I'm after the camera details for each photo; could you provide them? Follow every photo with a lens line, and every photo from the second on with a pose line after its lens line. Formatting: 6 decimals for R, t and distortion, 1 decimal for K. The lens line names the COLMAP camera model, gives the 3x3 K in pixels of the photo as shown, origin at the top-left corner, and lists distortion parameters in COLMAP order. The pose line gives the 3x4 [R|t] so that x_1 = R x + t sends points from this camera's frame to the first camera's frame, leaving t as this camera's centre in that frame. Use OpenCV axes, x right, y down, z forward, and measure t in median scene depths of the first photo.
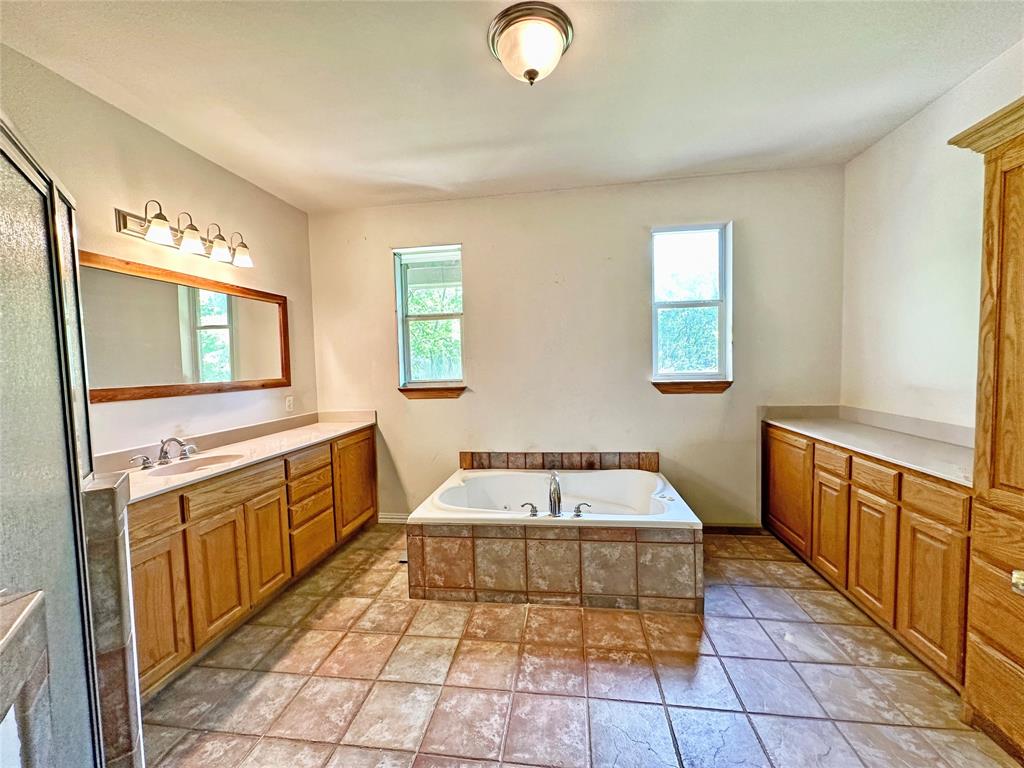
lens RADIAL K [[408.9, 0, 512.0], [0, 408.9, 384.0], [0, 0, 1]] dist [0.000119, 0.000149]
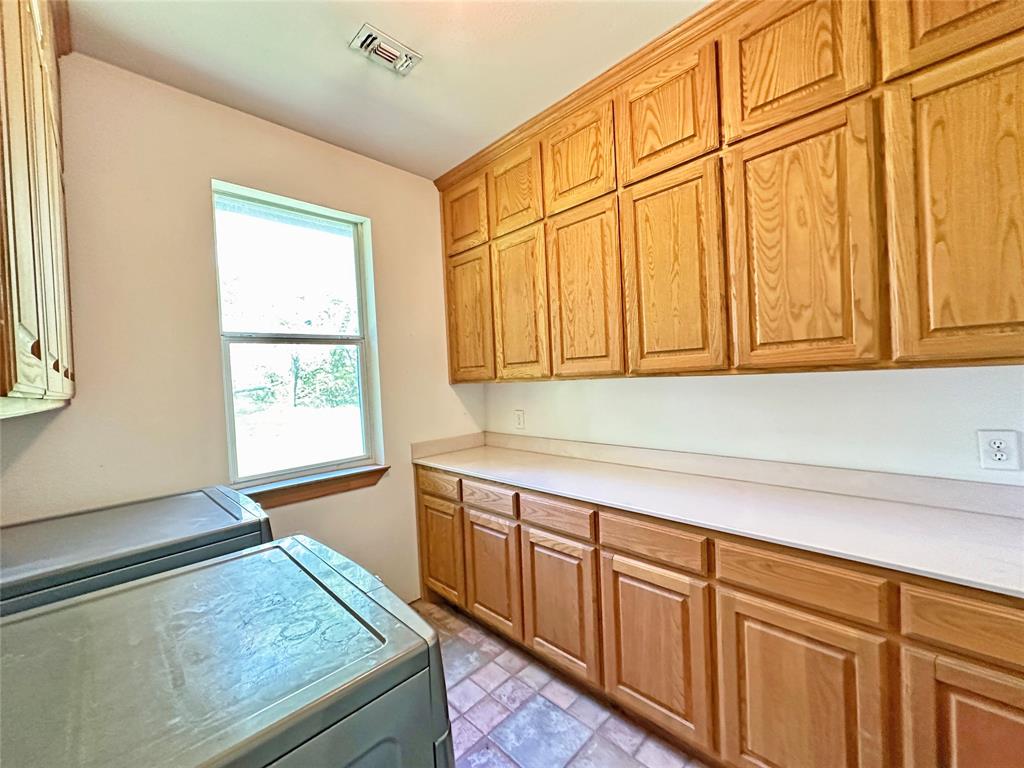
lens RADIAL K [[408.9, 0, 512.0], [0, 408.9, 384.0], [0, 0, 1]] dist [0.000119, 0.000149]
pose [[0.587451, 0.014451, 0.809131, 0.064241], [0.044372, 0.997761, -0.050036, -0.025037], [-0.808042, 0.065297, 0.585494, 0.446648]]
